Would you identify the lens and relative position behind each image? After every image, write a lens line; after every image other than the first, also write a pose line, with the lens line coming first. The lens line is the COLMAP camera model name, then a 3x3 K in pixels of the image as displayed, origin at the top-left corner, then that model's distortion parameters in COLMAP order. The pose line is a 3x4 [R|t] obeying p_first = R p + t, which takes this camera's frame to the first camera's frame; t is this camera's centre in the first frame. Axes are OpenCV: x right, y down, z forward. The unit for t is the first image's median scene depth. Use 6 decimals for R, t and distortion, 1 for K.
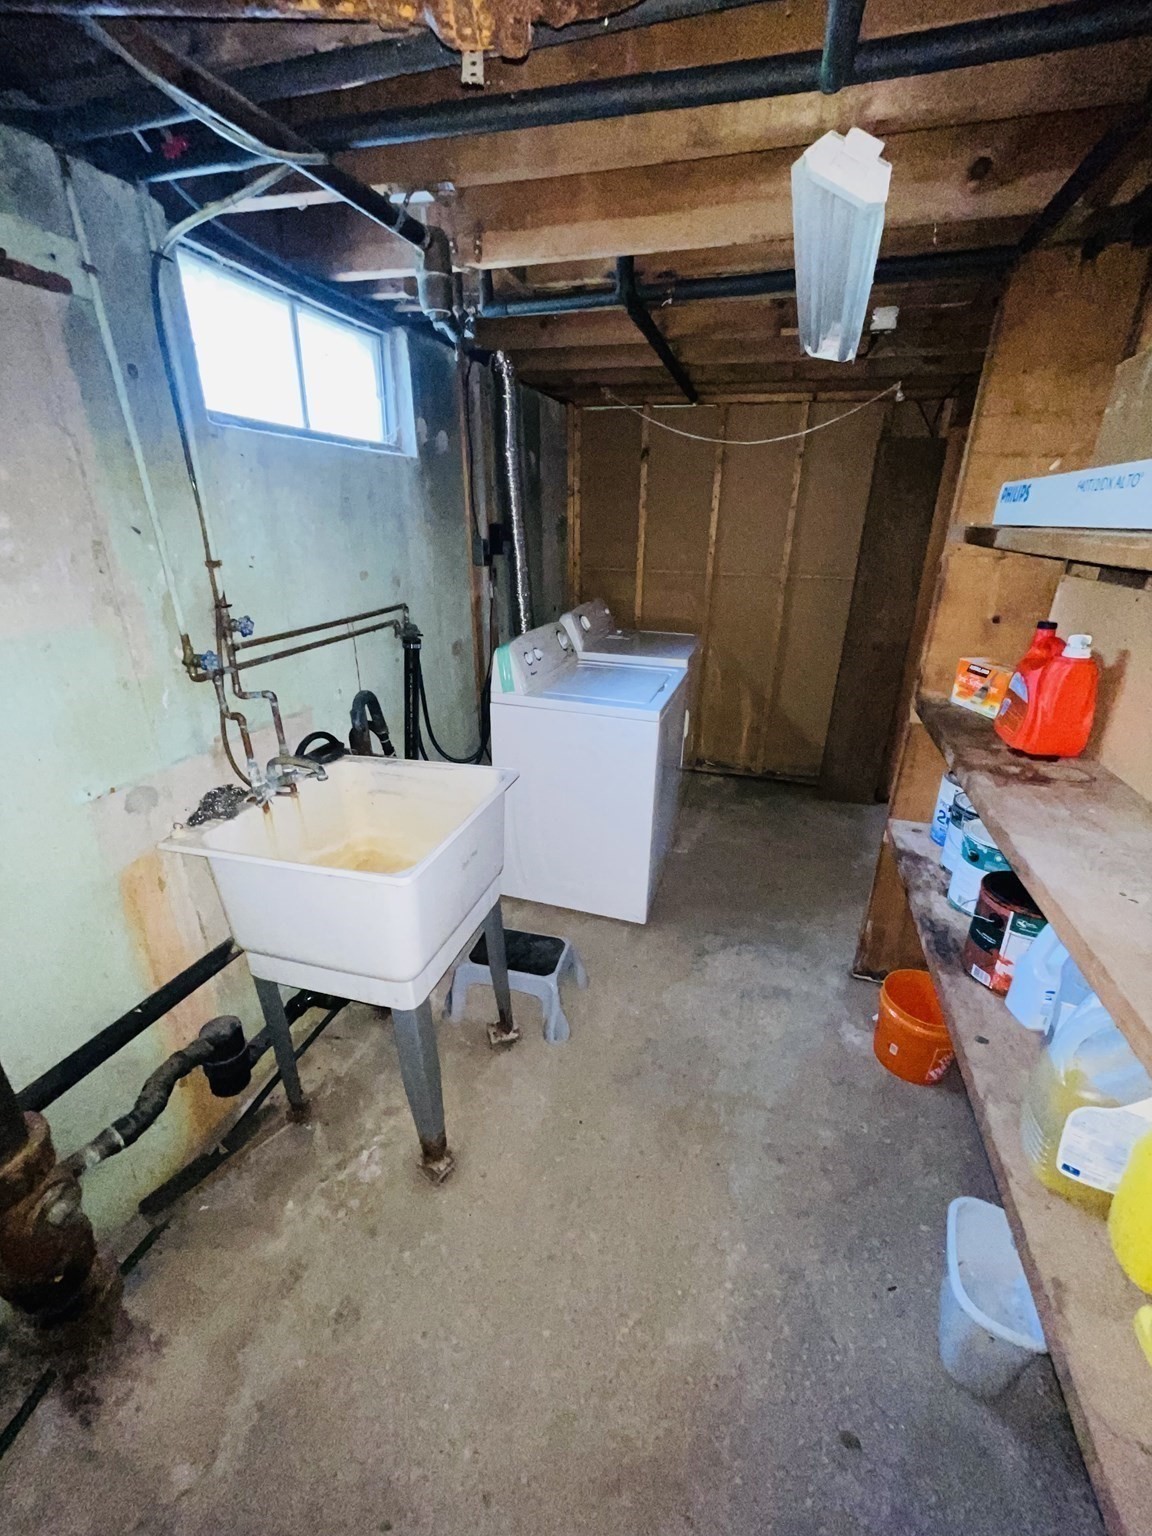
lens RADIAL K [[622.3, 0, 576.0], [0, 622.3, 768.0], [0, 0, 1]] dist [-0.009065, 0.004962]
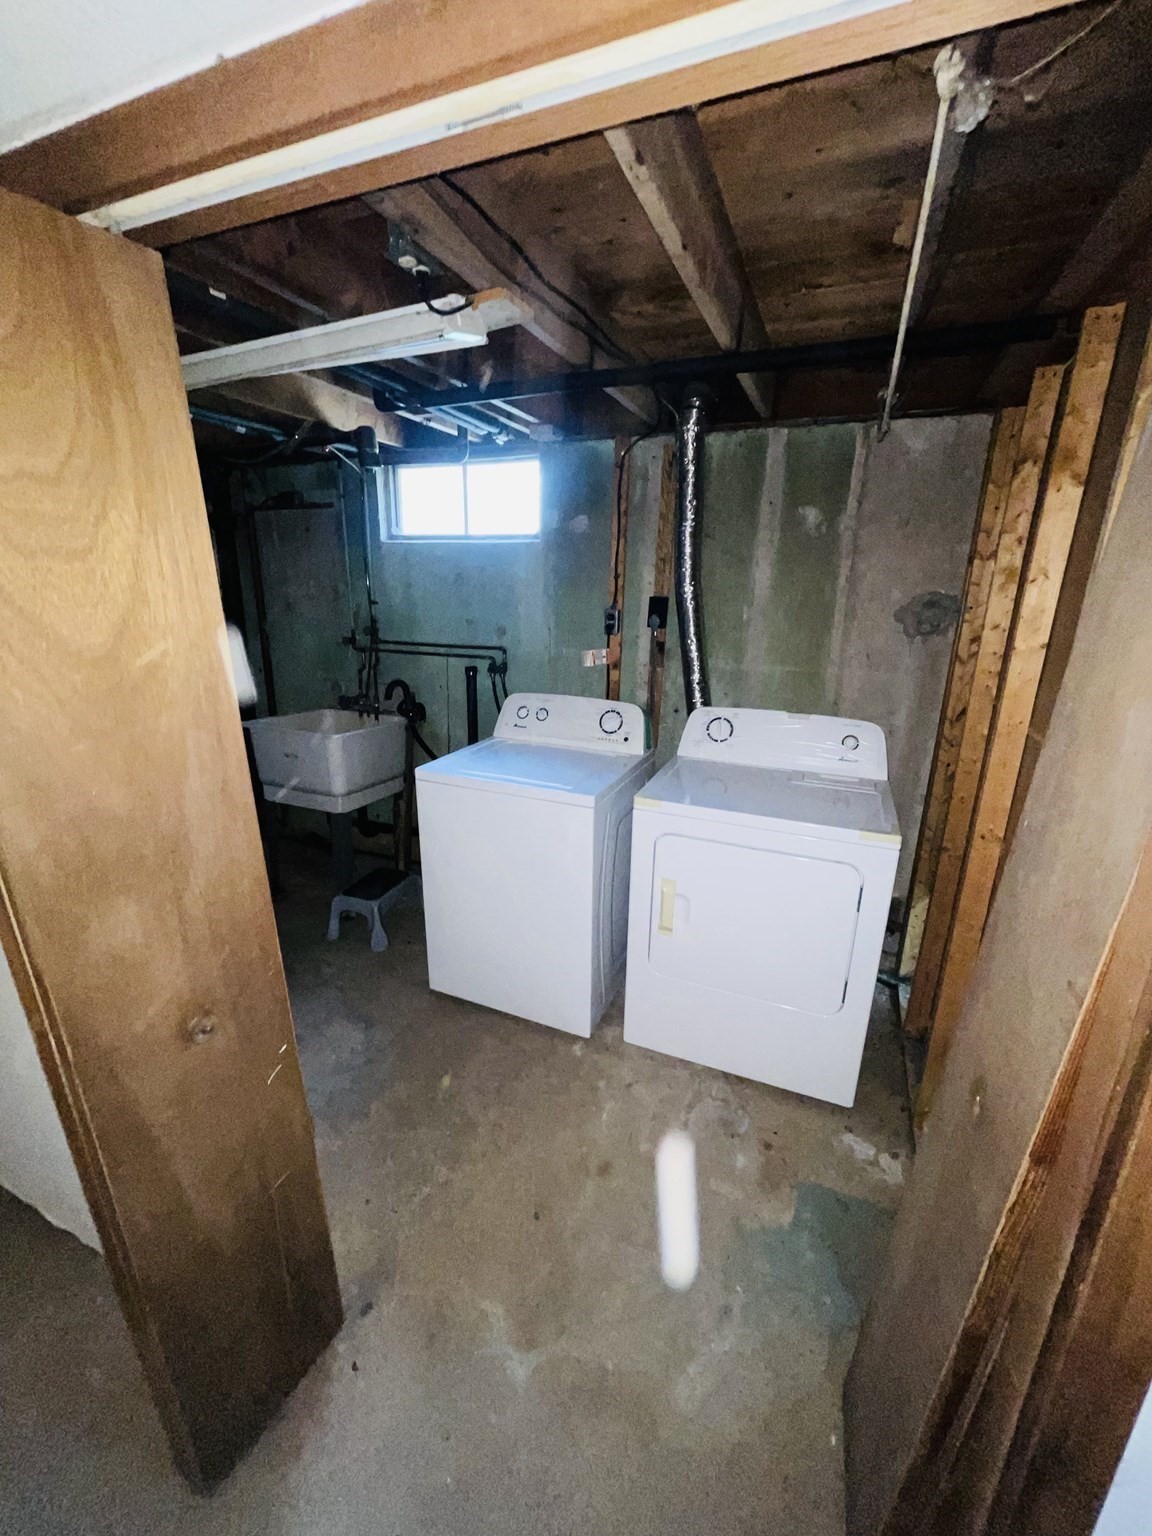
lens RADIAL K [[622.3, 0, 576.0], [0, 622.3, 768.0], [0, 0, 1]] dist [-0.009065, 0.004962]
pose [[-0.106360, 0.271859, -0.956442, 1.292461], [-0.396388, 0.870567, 0.291529, -0.591368], [0.911902, 0.410129, 0.015168, 1.473388]]
